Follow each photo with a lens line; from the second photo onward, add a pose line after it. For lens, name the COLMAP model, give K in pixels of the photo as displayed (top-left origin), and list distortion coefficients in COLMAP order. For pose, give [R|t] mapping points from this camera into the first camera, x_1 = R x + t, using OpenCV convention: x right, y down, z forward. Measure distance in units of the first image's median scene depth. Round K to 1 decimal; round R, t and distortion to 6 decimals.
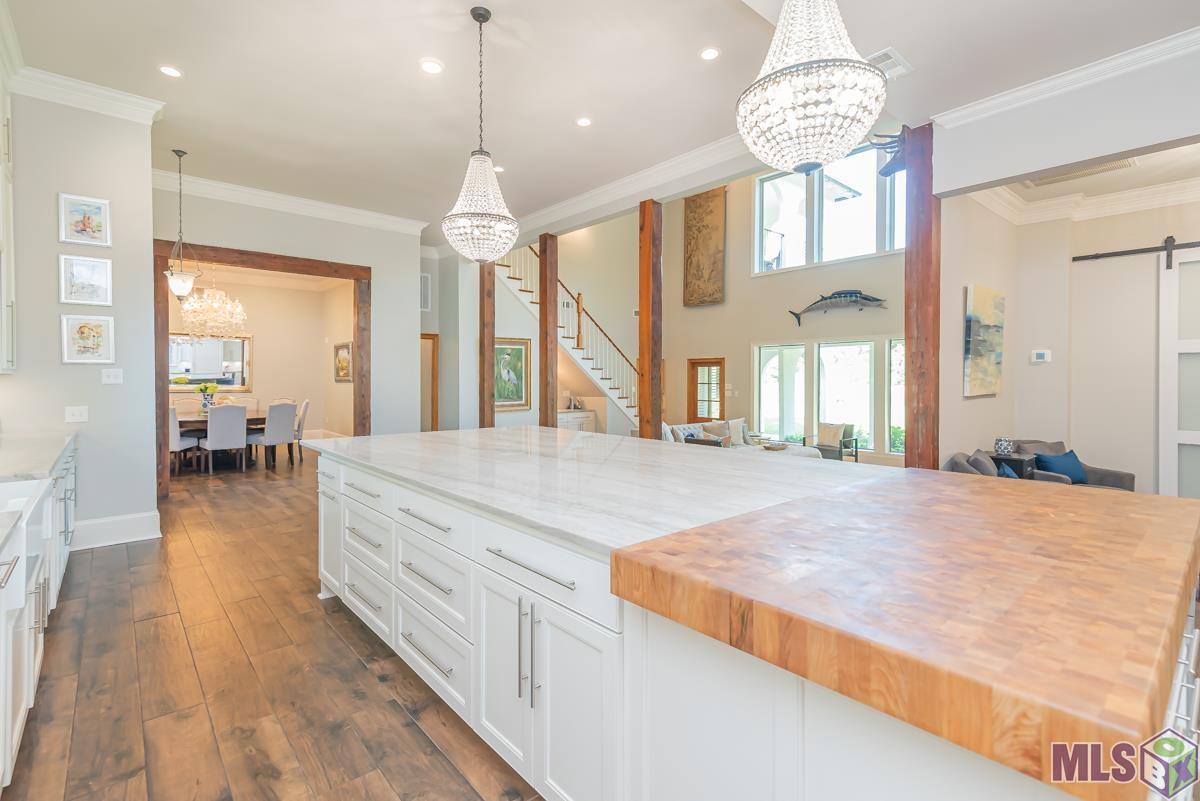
lens RADIAL K [[553.8, 0, 602.1], [0, 553.8, 379.7], [0, 0, 1]] dist [0.003304, 0.000159]
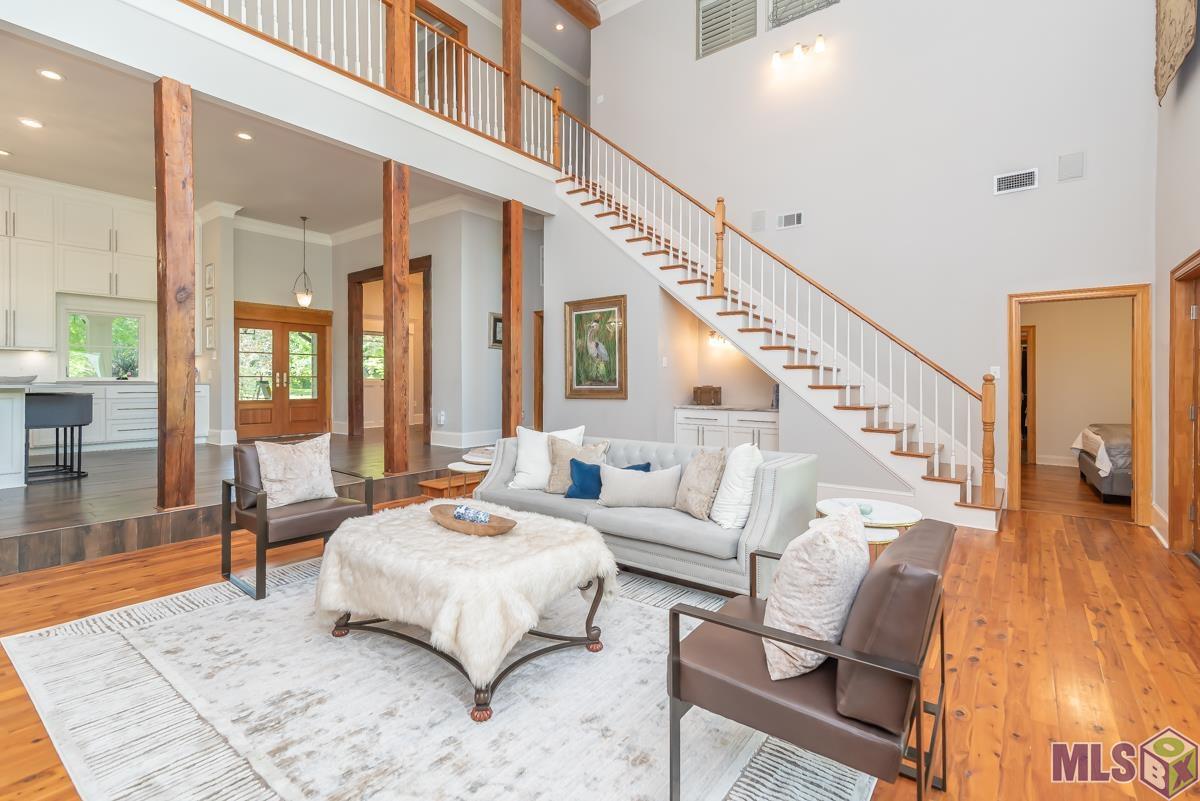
lens RADIAL K [[548.4, 0, 601.9], [0, 548.4, 384.8], [0, 0, 1]] dist [0.014686, -0.000105]
pose [[0.183235, 0.006329, -0.983049, 0.442481], [-0.007048, 0.999962, 0.005125, 0.028187], [0.983044, 0.005989, 0.183273, 0.704717]]
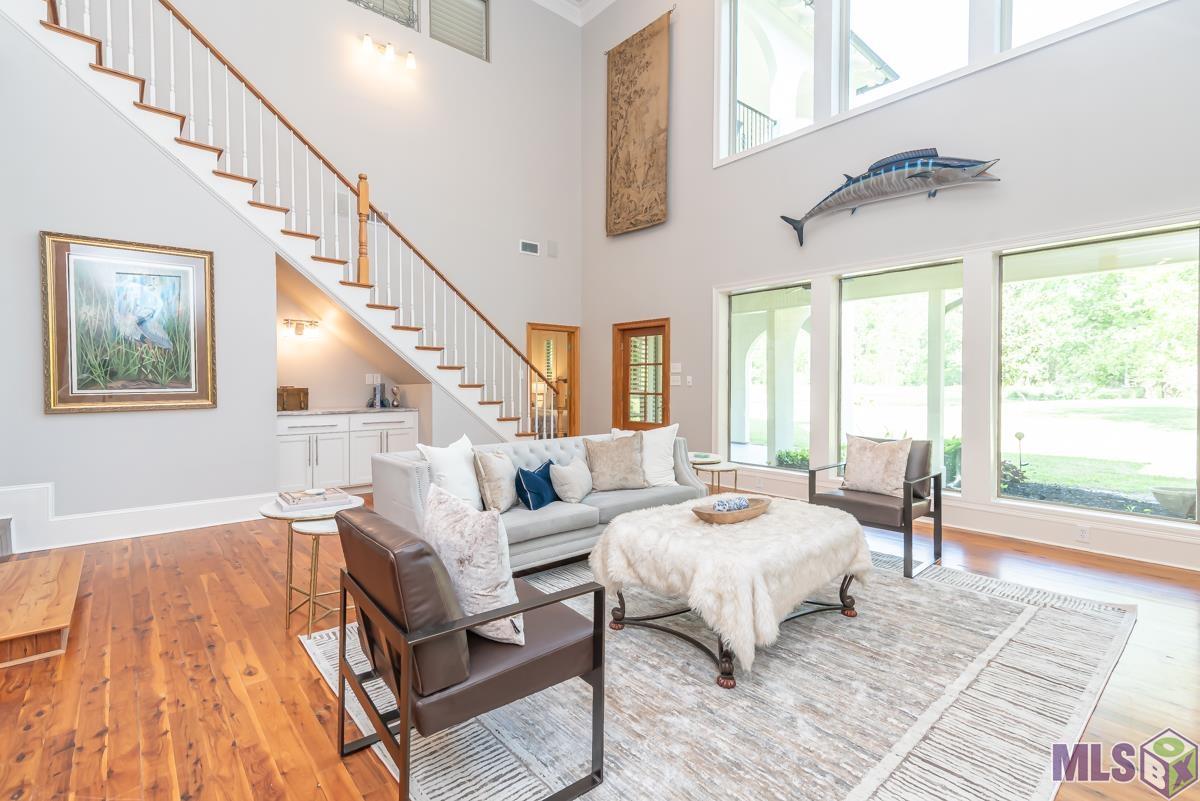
lens RADIAL K [[548.4, 0, 601.9], [0, 548.4, 384.8], [0, 0, 1]] dist [0.014686, -0.000105]
pose [[0.999982, -0.000737, -0.005876, 0.161510], [0.000757, 0.999994, 0.003402, 0.028704], [0.005873, -0.003407, 0.999977, 0.452982]]
